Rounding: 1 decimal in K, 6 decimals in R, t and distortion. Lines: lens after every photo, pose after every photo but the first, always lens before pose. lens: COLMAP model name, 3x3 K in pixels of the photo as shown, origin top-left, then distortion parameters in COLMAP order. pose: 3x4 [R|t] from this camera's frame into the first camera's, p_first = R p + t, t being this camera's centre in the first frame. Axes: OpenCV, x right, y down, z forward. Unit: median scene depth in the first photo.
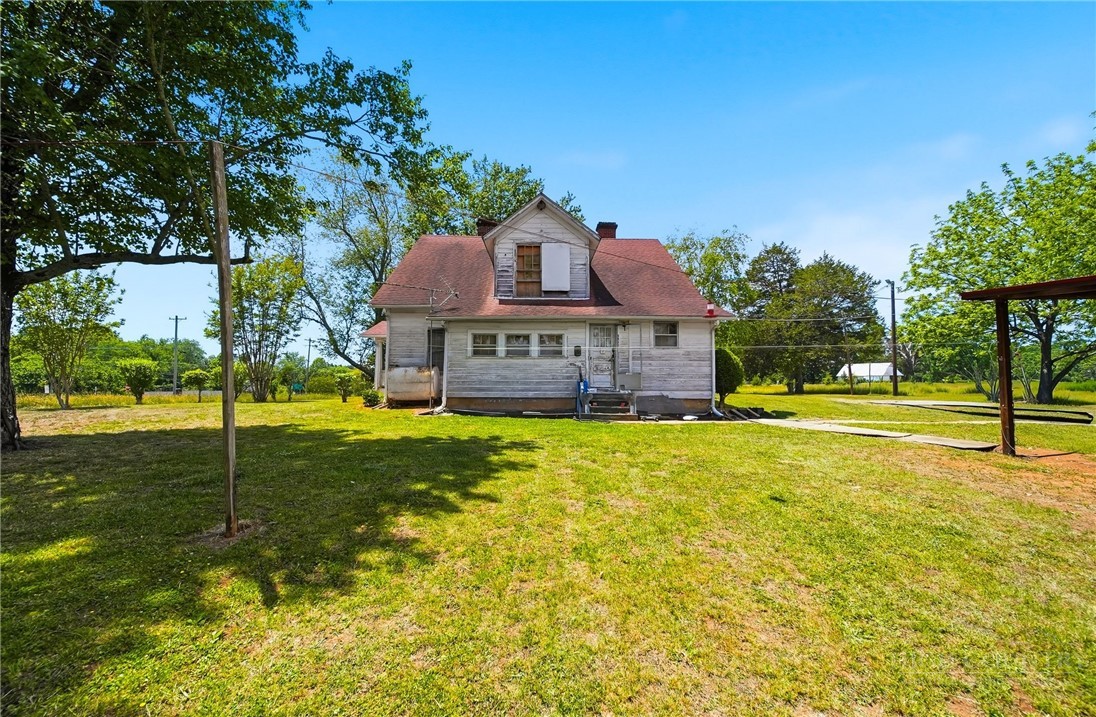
lens RADIAL K [[393.3, 0, 568.8], [0, 393.3, 358.4], [0, 0, 1]] dist [0.000667, 0.000044]
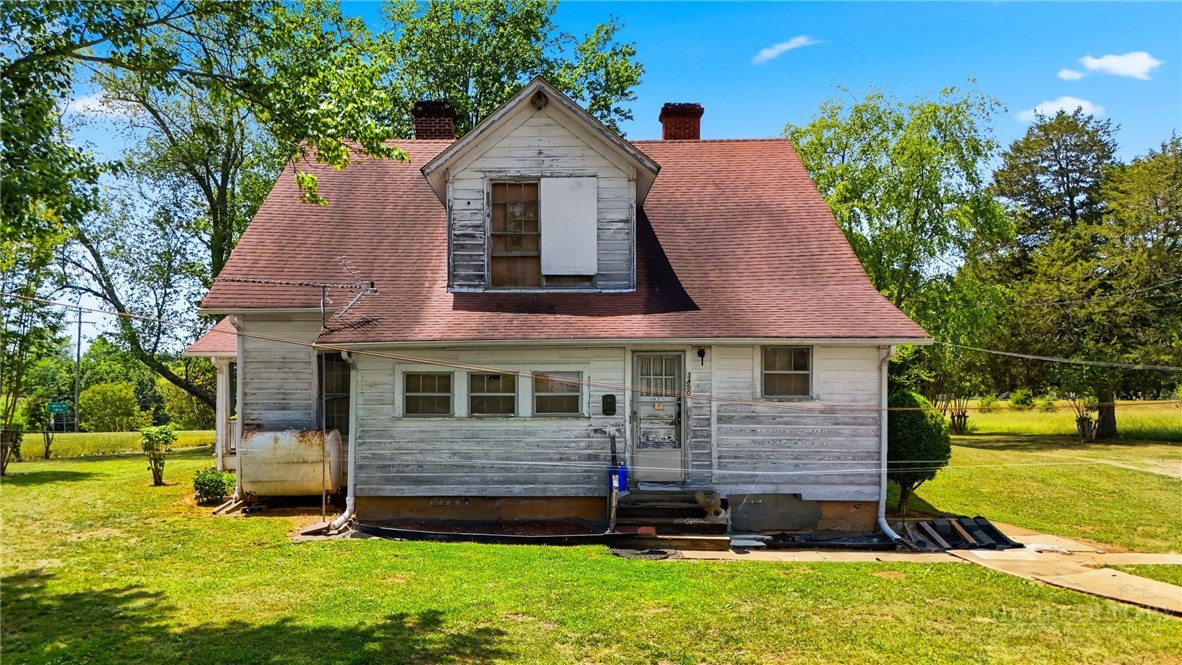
lens RADIAL K [[861.3, 0, 591.0], [0, 861.3, 332.5], [0, 0, 1]] dist [0.050161, -0.009906]
pose [[0.998770, 0.000035, -0.049584, 0.050319], [0.002329, 0.998863, 0.047624, -0.153942], [0.049529, -0.047681, 0.997634, -0.098600]]
